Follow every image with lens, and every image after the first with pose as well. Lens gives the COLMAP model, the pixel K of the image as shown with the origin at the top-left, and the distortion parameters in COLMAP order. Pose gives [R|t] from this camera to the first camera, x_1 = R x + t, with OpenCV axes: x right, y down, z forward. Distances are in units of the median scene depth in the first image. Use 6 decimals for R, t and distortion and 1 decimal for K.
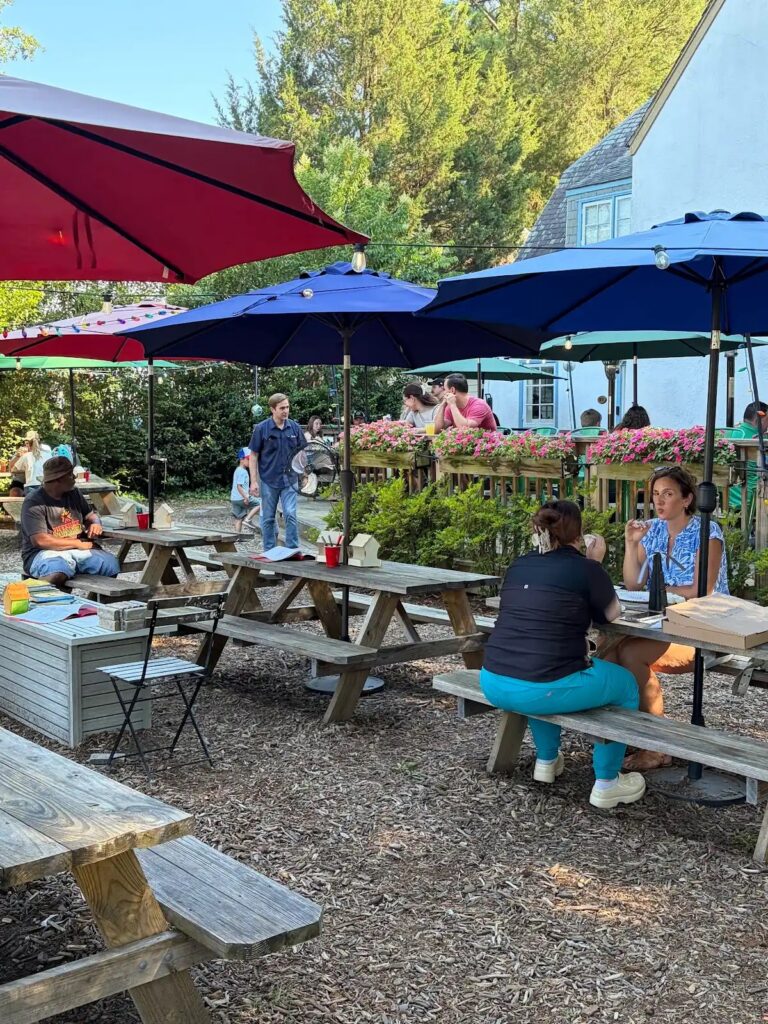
lens RADIAL K [[1090.1, 0, 384.1], [0, 1090.1, 510.5], [0, 0, 1]] dist [0.049781, 0.000000]
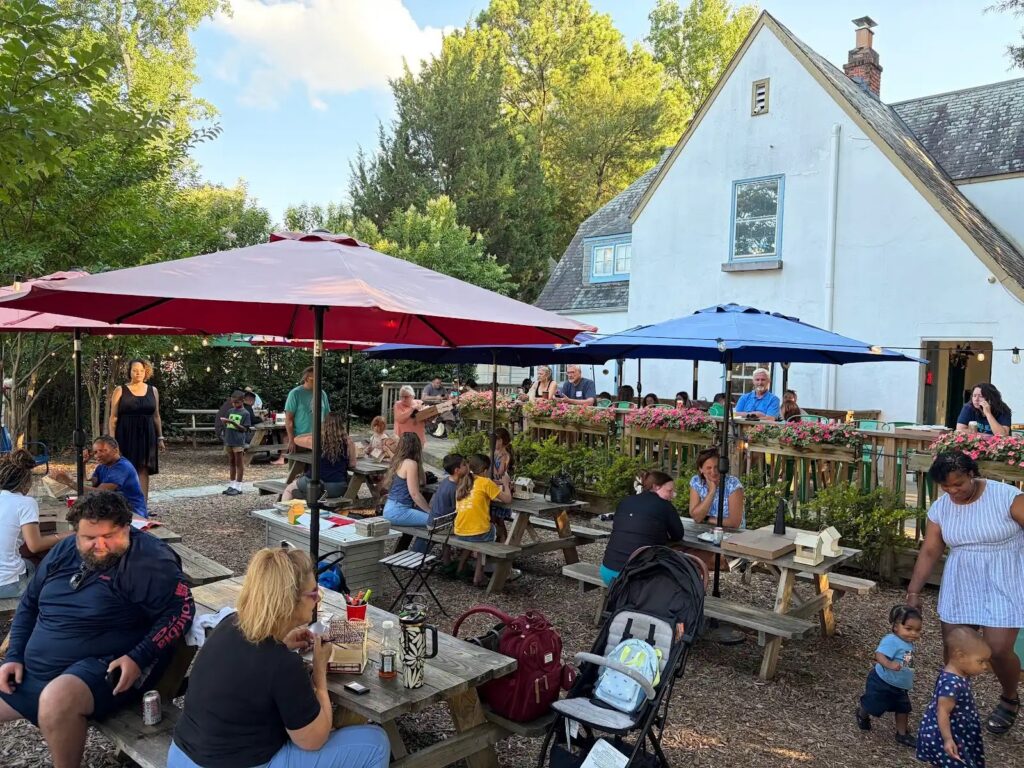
lens RADIAL K [[744.0, 0, 511.7], [0, 744.0, 385.9], [0, 0, 1]] dist [0.036644, -0.026341]
pose [[0.993816, 0.030732, 0.106705, -0.095604], [-0.024678, 0.998035, -0.057599, -0.033583], [-0.108265, 0.054610, 0.992621, -0.084485]]
